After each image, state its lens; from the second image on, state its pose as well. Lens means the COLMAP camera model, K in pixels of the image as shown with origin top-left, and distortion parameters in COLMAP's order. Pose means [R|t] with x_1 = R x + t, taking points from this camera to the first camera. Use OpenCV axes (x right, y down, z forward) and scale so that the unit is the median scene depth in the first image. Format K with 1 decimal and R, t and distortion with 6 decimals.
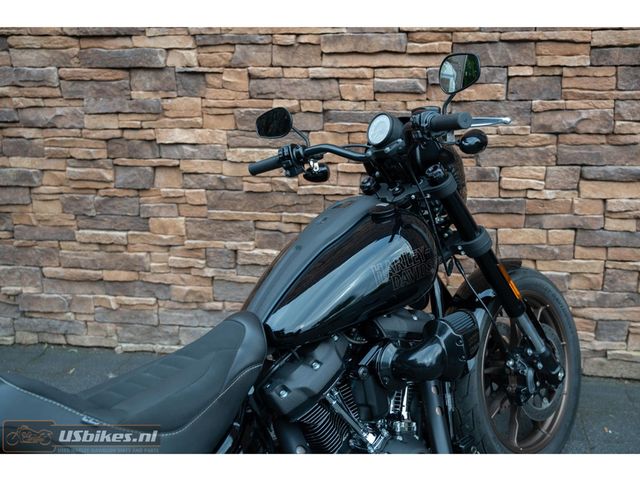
lens RADIAL K [[655.2, 0, 370.0], [0, 655.2, 205.4], [0, 0, 1]] dist [-0.048304, 0.136263]
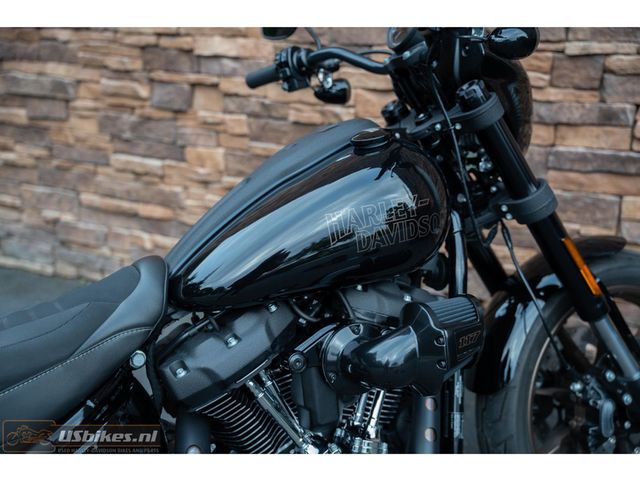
lens RADIAL K [[739.7, 0, 320.0], [0, 739.7, 240.0], [0, 0, 1]] dist [0.108537, 0.042062]
pose [[0.949964, 0.112297, -0.291474, 0.128658], [-0.082745, 0.990275, 0.111847, 0.018646], [0.301199, -0.082133, 0.950018, 0.140296]]
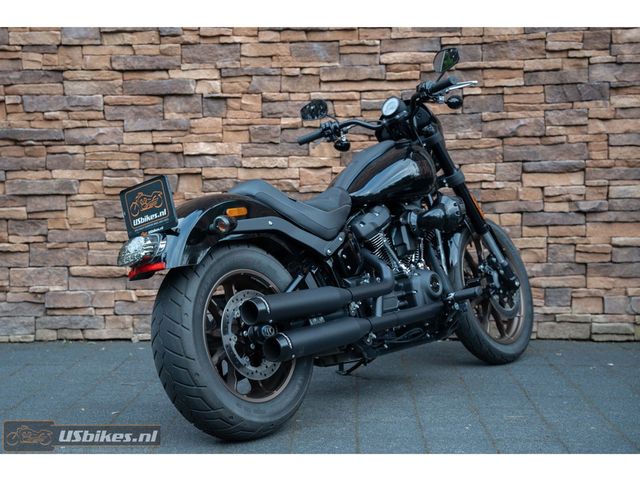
lens RADIAL K [[1008.8, 0, 283.1], [0, 1008.8, 225.4], [0, 0, 1]] dist [0.221069, -0.067353]
pose [[0.997359, -0.009539, 0.072004, -0.288952], [0.023994, 0.978955, -0.202662, 0.447253], [-0.068555, 0.203854, 0.976598, -0.896198]]
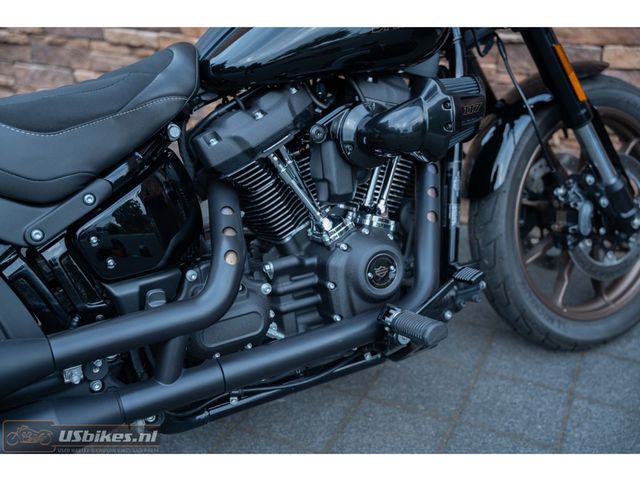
lens RADIAL K [[739.7, 0, 320.0], [0, 739.7, 240.0], [0, 0, 1]] dist [0.108537, 0.042062]
pose [[0.960528, 0.126812, -0.247599, 0.127036], [-0.082614, 0.979934, 0.181396, 0.121442], [0.265634, -0.153781, 0.951730, 0.071930]]
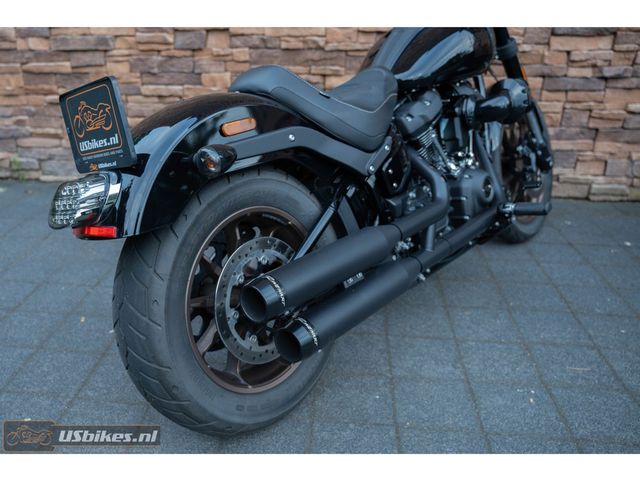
lens RADIAL K [[570.1, 0, 262.7], [0, 570.1, 228.0], [0, 0, 1]] dist [-0.101979, 0.111920]
pose [[1.000000, 0.000536, 0.000446, -0.237184], [-0.000585, 0.992971, 0.118359, 0.200070], [-0.000380, -0.118359, 0.992971, -0.127670]]
